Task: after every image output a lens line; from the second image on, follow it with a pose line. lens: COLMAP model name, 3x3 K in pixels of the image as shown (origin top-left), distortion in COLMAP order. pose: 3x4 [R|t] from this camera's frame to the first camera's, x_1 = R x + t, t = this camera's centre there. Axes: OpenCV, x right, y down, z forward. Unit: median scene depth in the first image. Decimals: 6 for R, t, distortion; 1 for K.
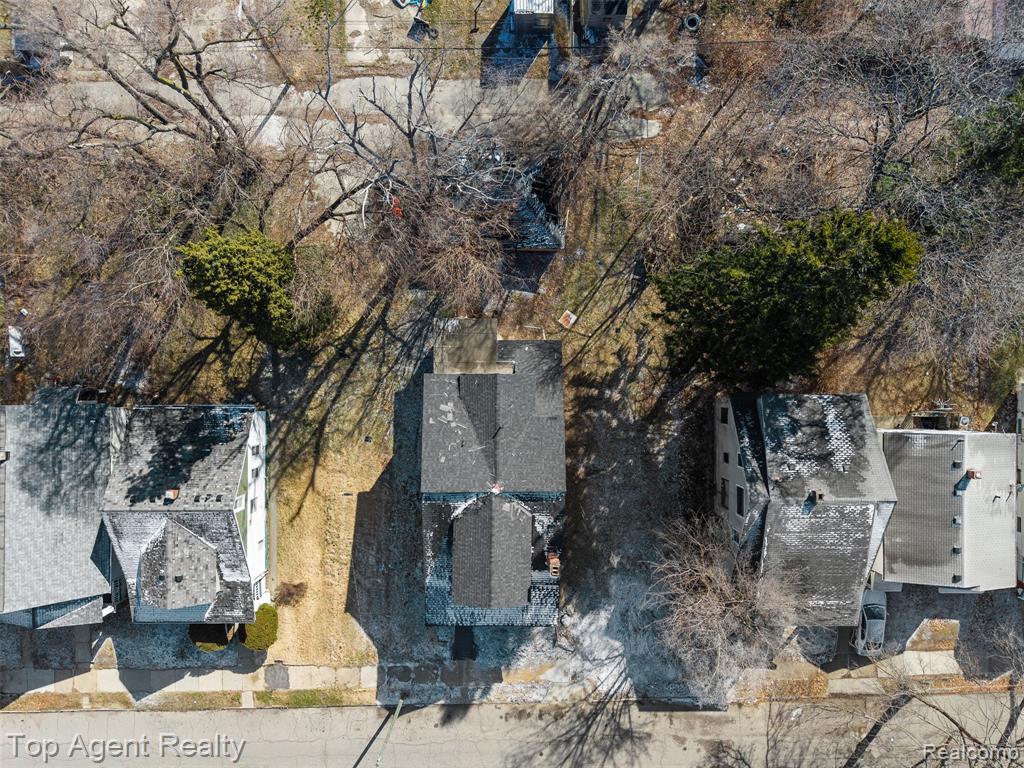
lens RADIAL K [[691.0, 0, 509.2], [0, 691.0, 386.3], [0, 0, 1]] dist [0.004246, -0.001810]
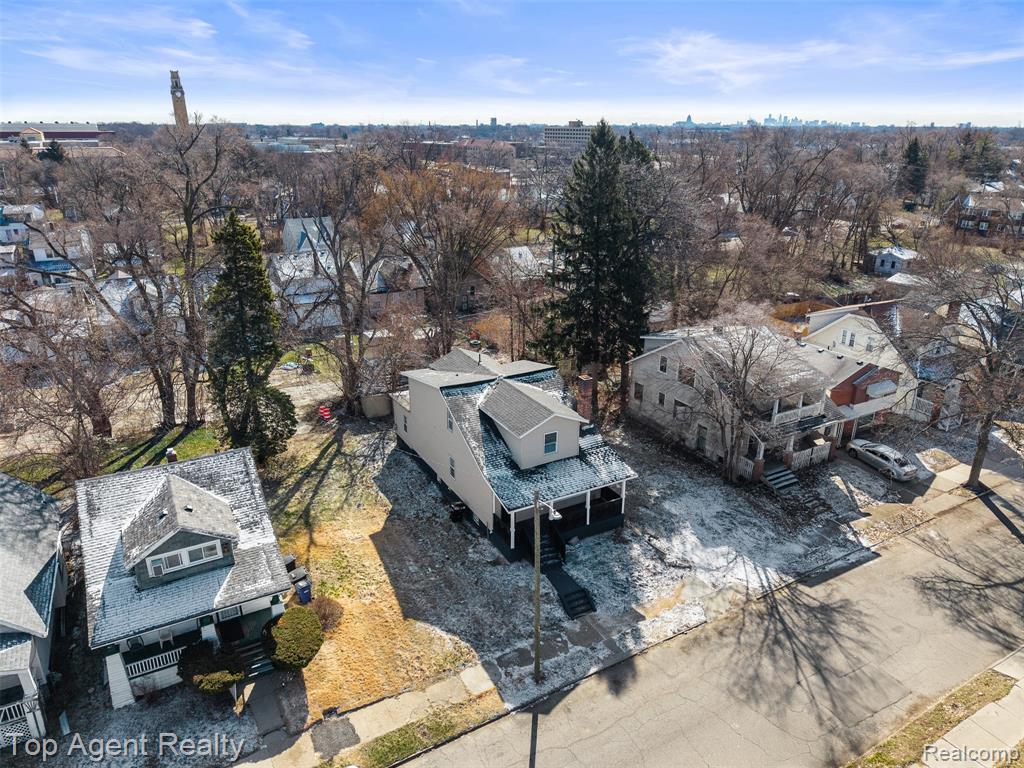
lens RADIAL K [[697.7, 0, 512.0], [0, 697.7, 384.0], [0, 0, 1]] dist [0.005557, -0.001623]
pose [[0.872772, -0.172633, 0.456582, -0.421617], [0.488122, 0.303964, -0.818133, 0.881261], [0.002452, 0.936912, 0.349558, 0.517694]]
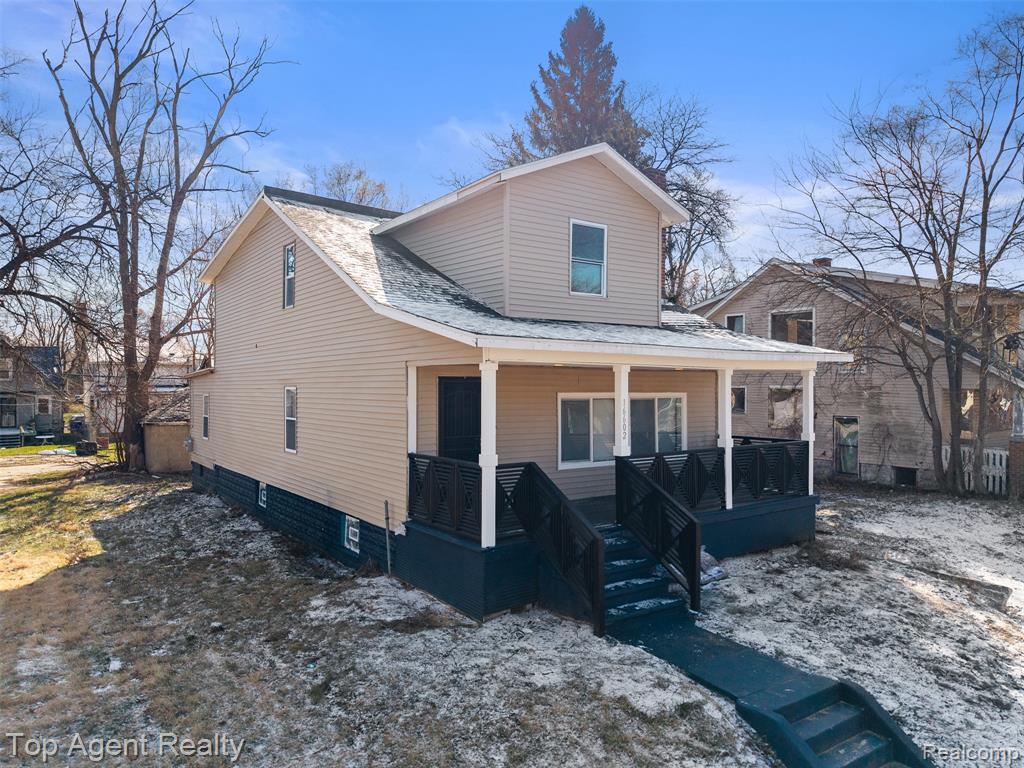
lens RADIAL K [[697.7, 0, 512.0], [0, 697.7, 384.0], [0, 0, 1]] dist [0.005557, -0.001623]
pose [[0.809034, 0.000222, 0.587762, -0.202615], [0.587744, -0.008131, -0.809006, 0.456738], [0.004599, 0.999967, -0.006709, 0.918359]]
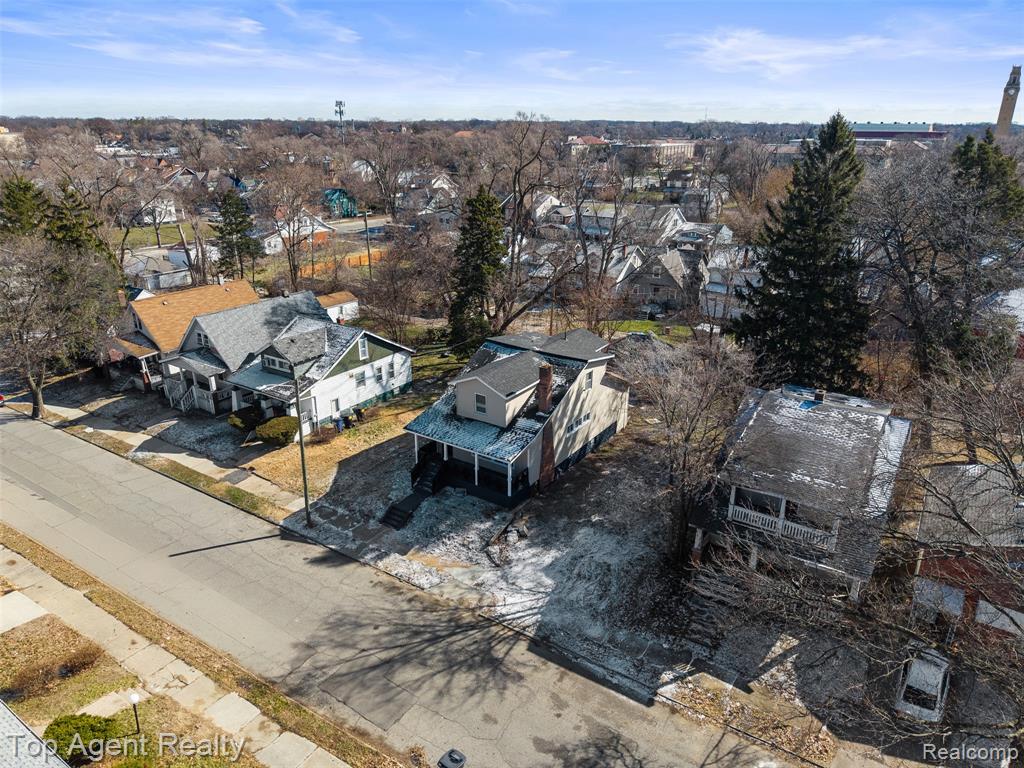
lens RADIAL K [[677.0, 0, 511.0], [0, 677.0, 400.8], [0, 0, 1]] dist [0.020009, -0.002807]
pose [[0.834033, 0.210957, -0.509791, 0.464093], [-0.551691, 0.310196, -0.774219, 0.921194], [-0.005192, 0.926971, 0.375097, 0.531199]]
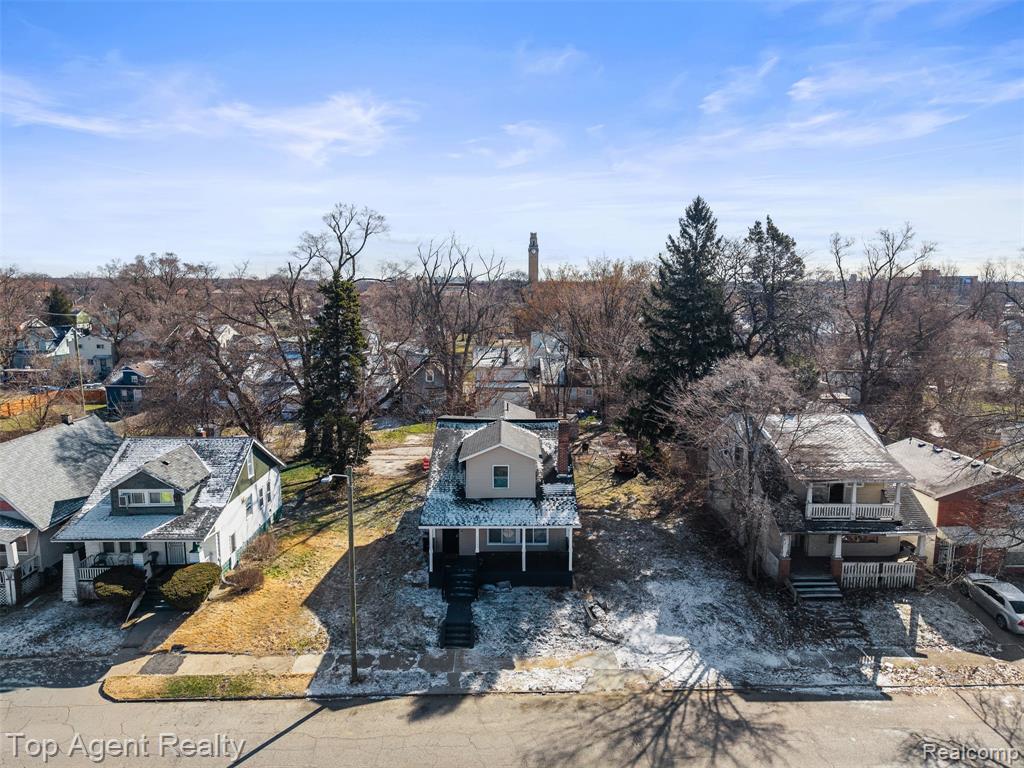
lens RADIAL K [[691.0, 0, 509.2], [0, 691.0, 386.3], [0, 0, 1]] dist [0.004246, -0.001810]
pose [[0.999839, -0.003092, 0.017700, -0.025327], [0.017961, 0.145363, -0.989215, 1.021000], [0.000486, 0.989374, 0.145395, 0.650839]]
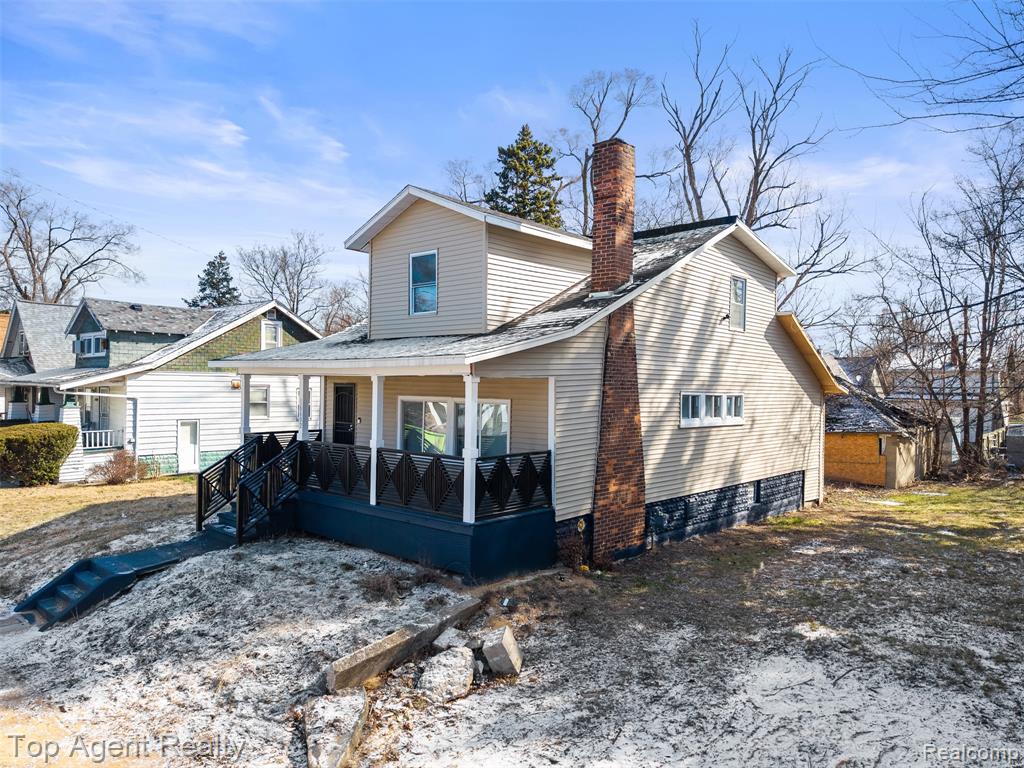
lens RADIAL K [[697.7, 0, 512.0], [0, 697.7, 384.0], [0, 0, 1]] dist [0.005557, -0.001623]
pose [[0.749879, 0.011180, -0.661481, 0.219452], [-0.661337, -0.014153, -0.749955, 0.467532], [-0.017746, 0.999837, -0.003219, 0.914716]]
